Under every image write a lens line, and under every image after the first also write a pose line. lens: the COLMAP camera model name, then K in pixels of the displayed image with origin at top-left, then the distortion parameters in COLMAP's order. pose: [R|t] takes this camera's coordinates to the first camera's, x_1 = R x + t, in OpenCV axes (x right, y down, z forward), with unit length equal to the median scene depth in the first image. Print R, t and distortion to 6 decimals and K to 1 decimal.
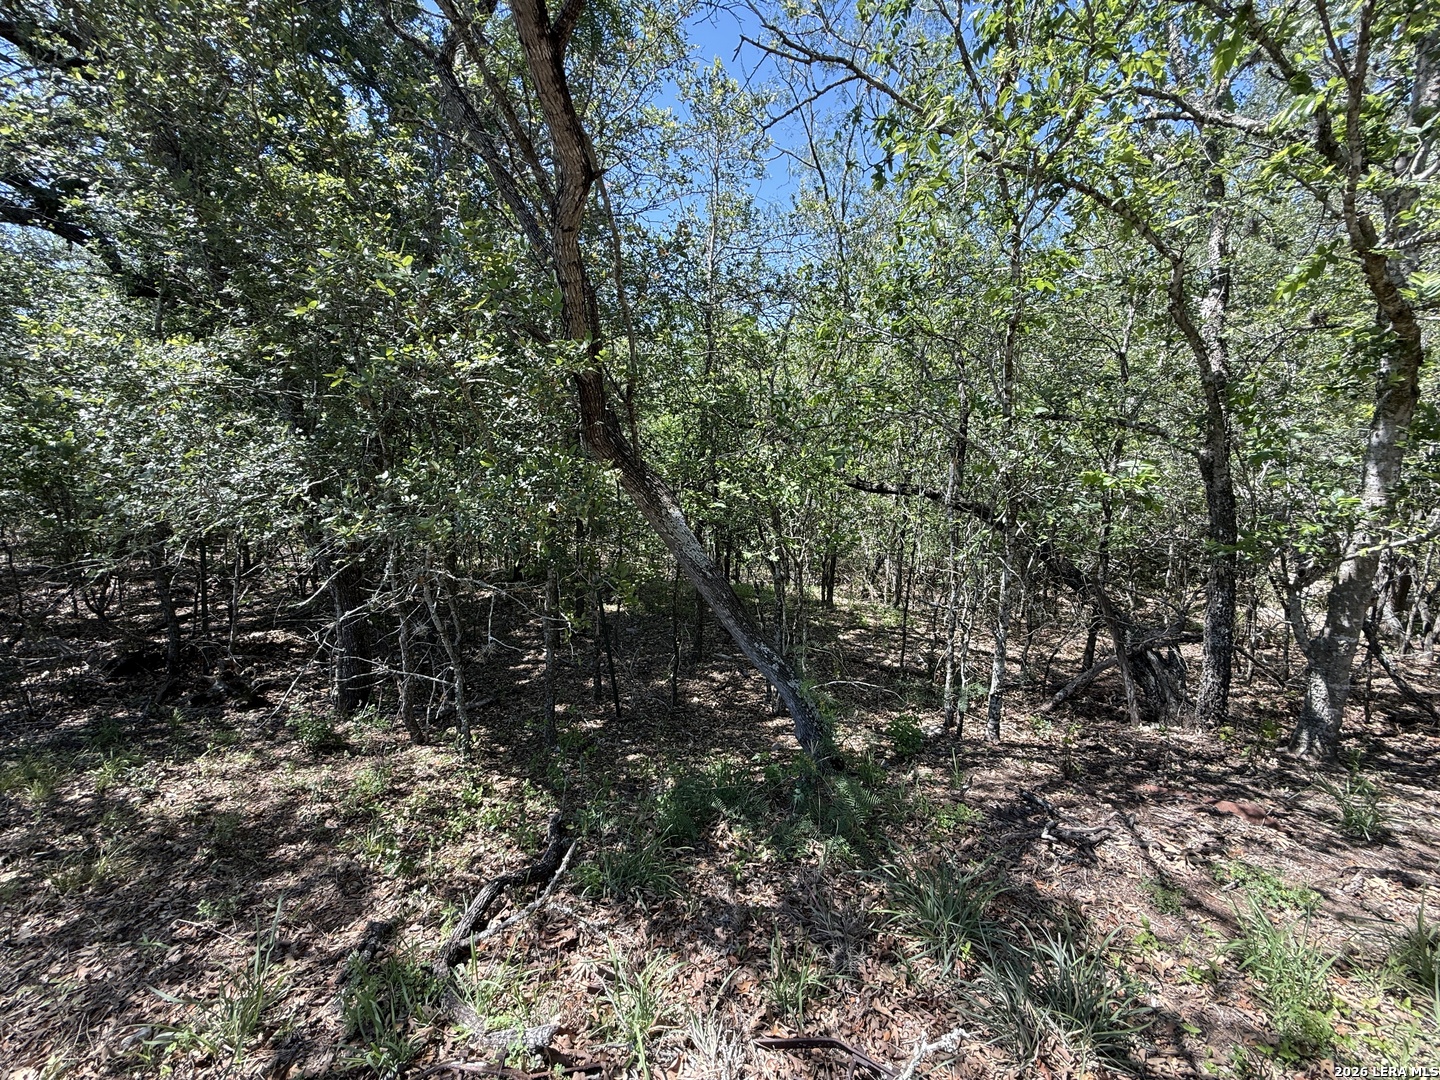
lens RADIAL K [[580.7, 0, 720.3], [0, 580.7, 537.8], [0, 0, 1]] dist [0.007031, -0.000483]
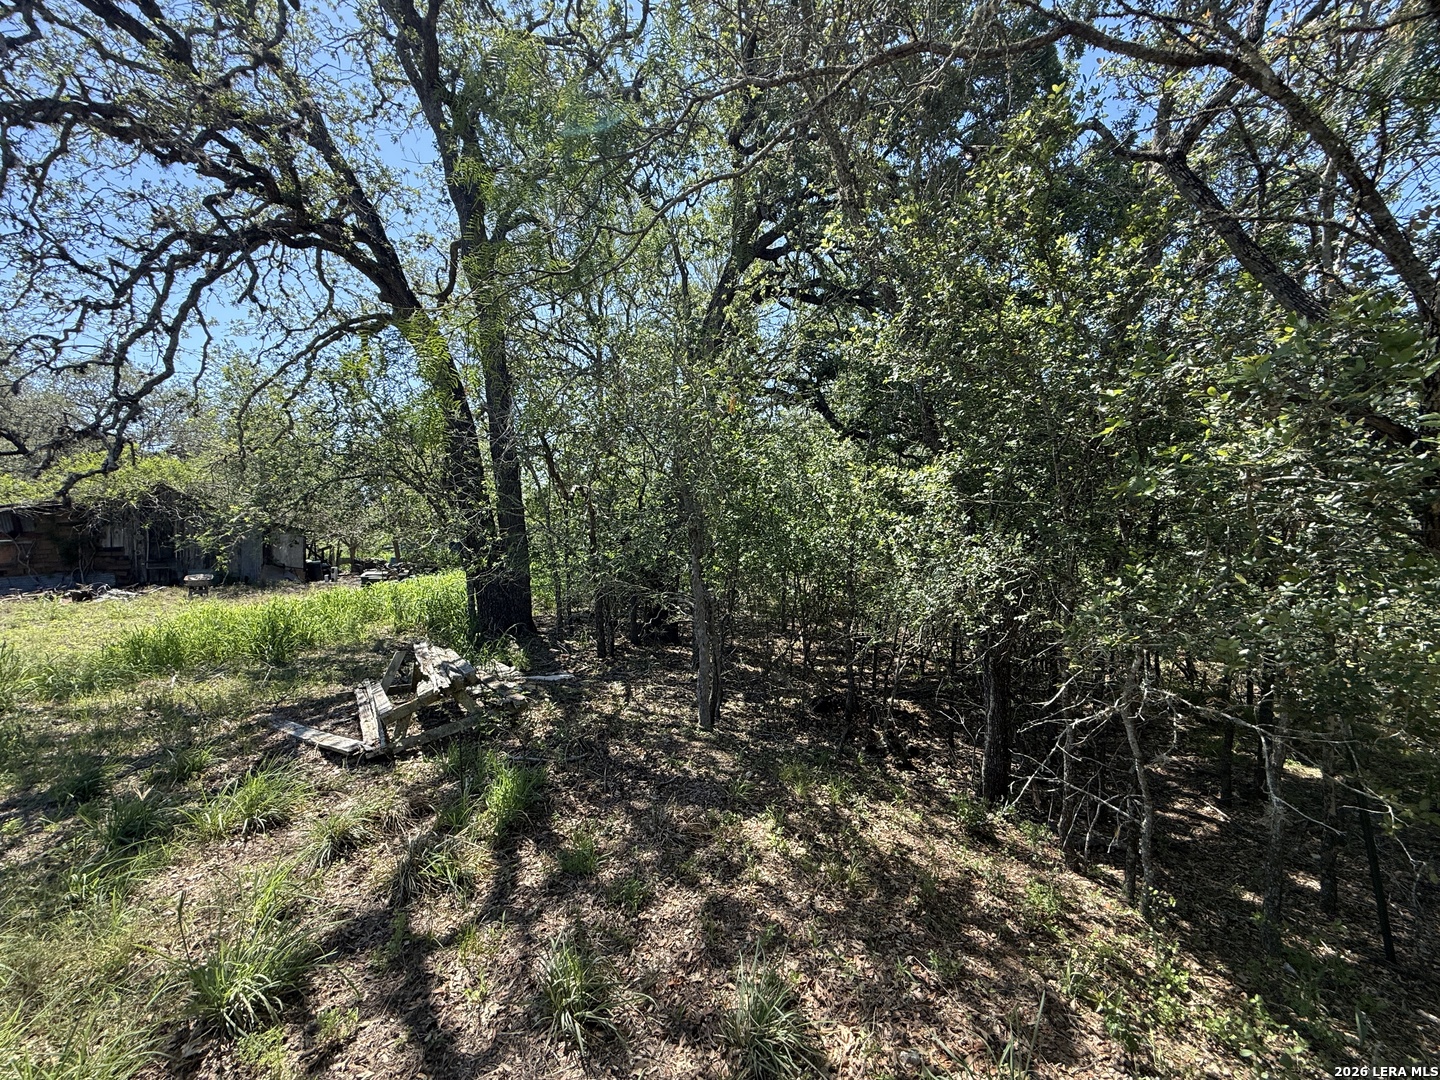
lens RADIAL K [[580.7, 0, 719.8], [0, 580.7, 541.5], [0, 0, 1]] dist [0.007031, -0.000483]
pose [[0.601061, -0.002010, -0.799201, -0.146395], [-0.121448, 0.988154, -0.093823, -0.002451], [0.789922, 0.153455, 0.593696, -0.069941]]
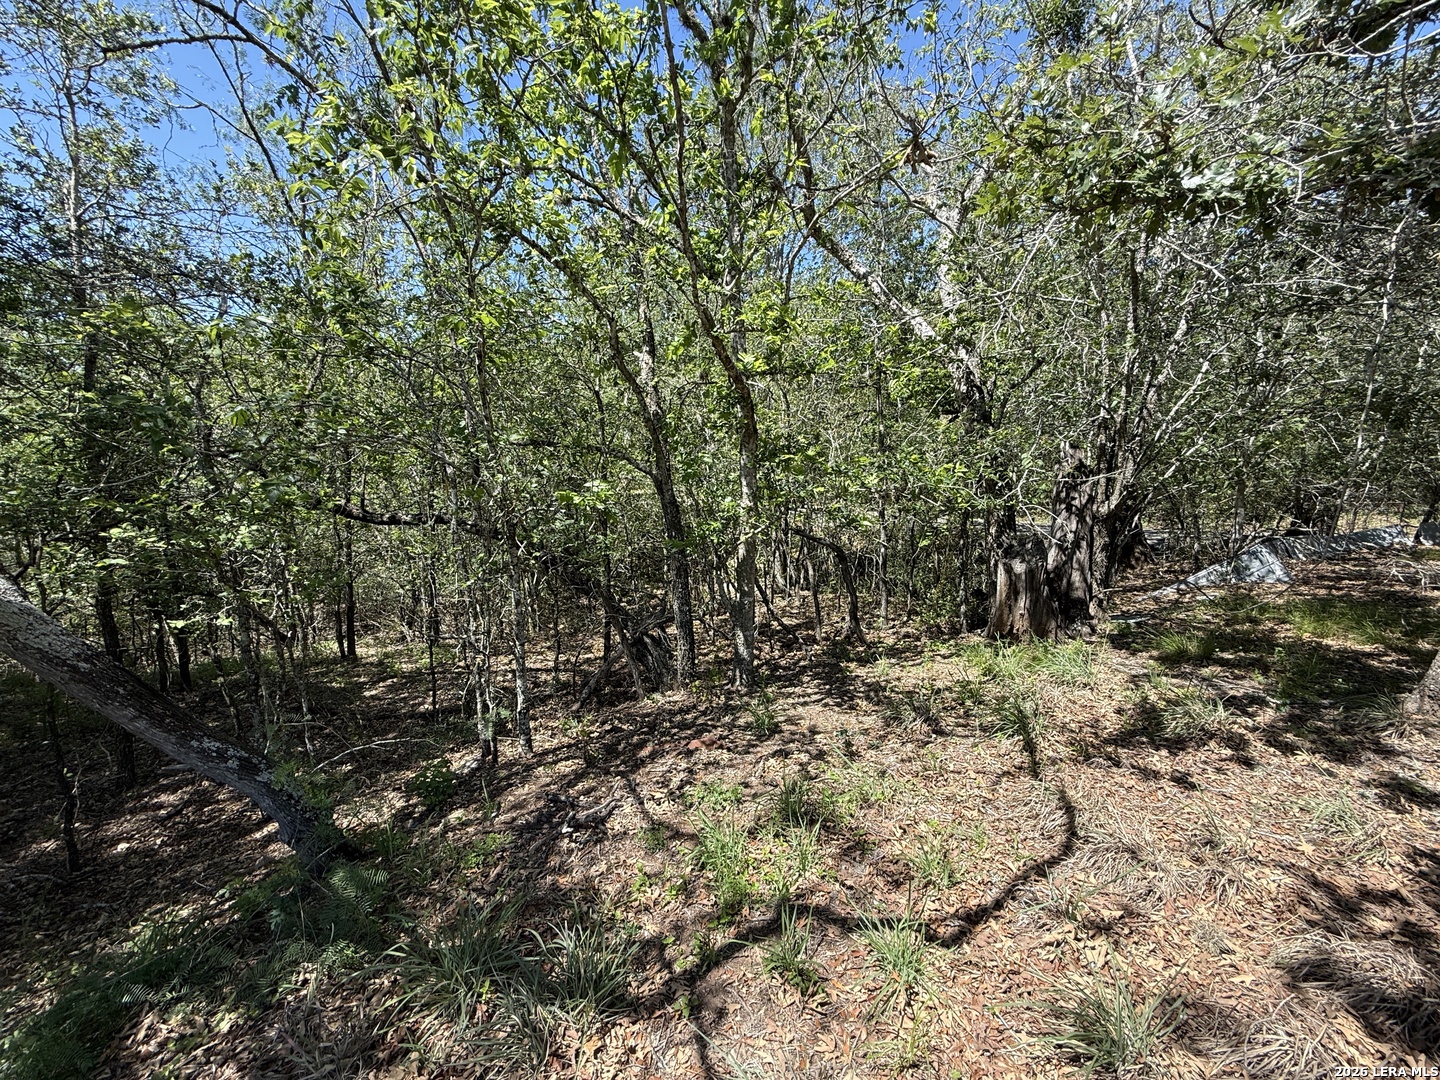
lens RADIAL K [[580.7, 0, 719.3], [0, 580.7, 537.7], [0, 0, 1]] dist [0.007031, -0.000483]
pose [[0.729510, -0.098657, 0.676817, 0.076503], [0.127588, 0.991802, 0.007050, 0.003957], [-0.671964, 0.081211, 0.736117, -0.020351]]
